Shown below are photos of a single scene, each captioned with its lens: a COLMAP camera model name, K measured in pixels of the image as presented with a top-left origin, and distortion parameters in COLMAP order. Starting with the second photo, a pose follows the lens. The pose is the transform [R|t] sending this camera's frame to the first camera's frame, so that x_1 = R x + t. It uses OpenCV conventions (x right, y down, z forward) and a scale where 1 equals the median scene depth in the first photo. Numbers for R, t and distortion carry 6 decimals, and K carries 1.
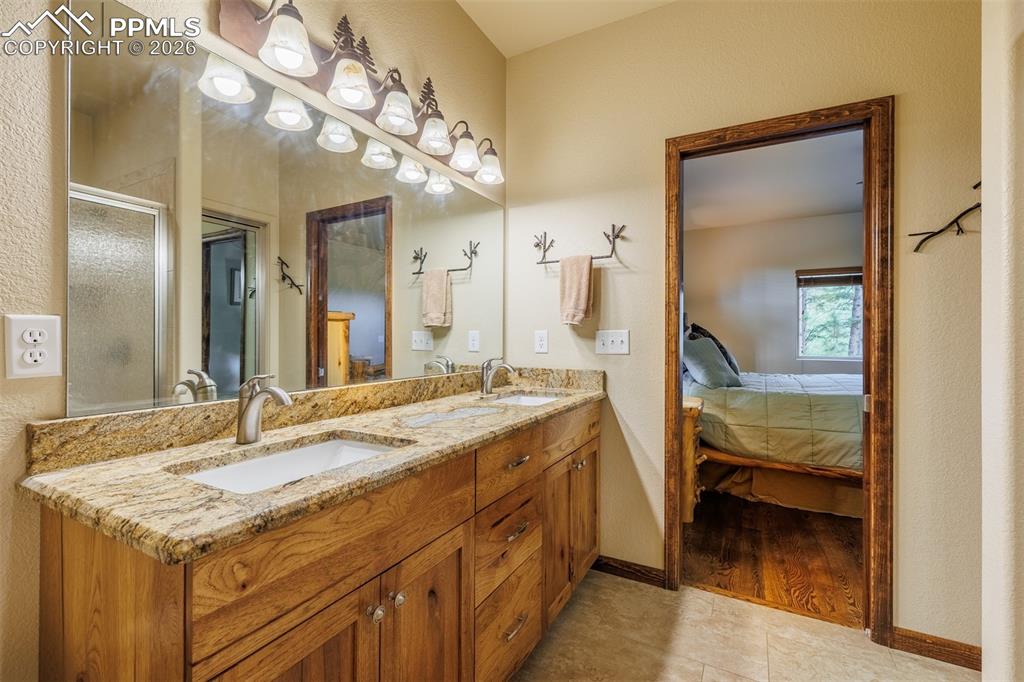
lens RADIAL K [[440.1, 0, 514.6], [0, 440.1, 339.8], [0, 0, 1]] dist [-0.003896, 0.000092]
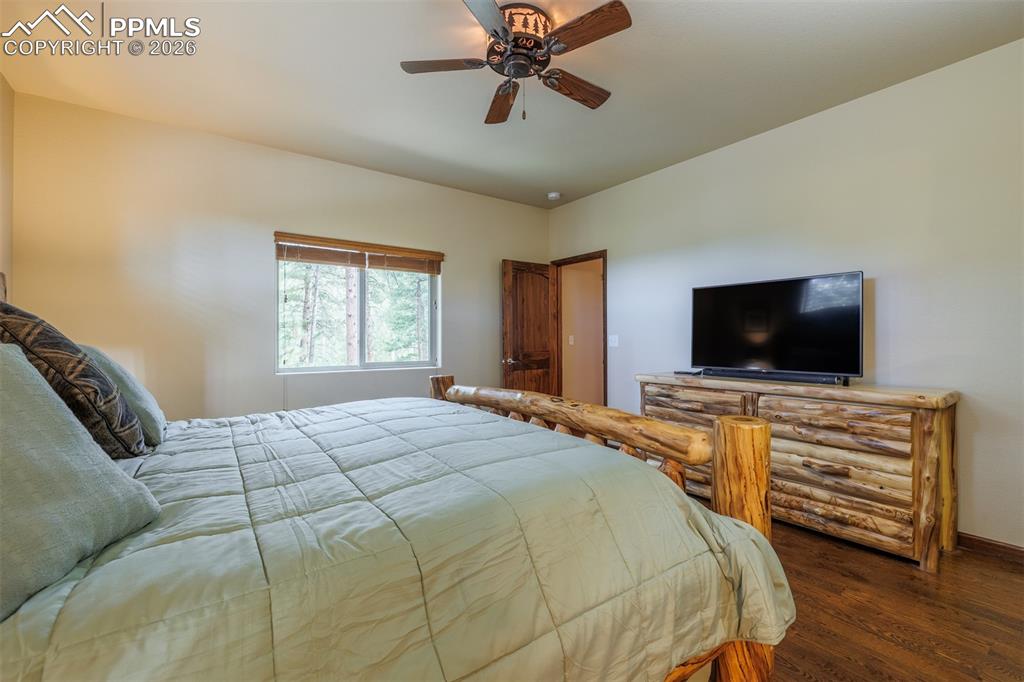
lens RADIAL K [[440.1, 0, 519.9], [0, 440.1, 339.0], [0, 0, 1]] dist [-0.003896, 0.000092]
pose [[0.427043, 0.003039, 0.904226, 0.228488], [0.001484, 0.999991, -0.004062, -0.002757], [-0.904230, 0.003077, 0.427035, 0.423909]]
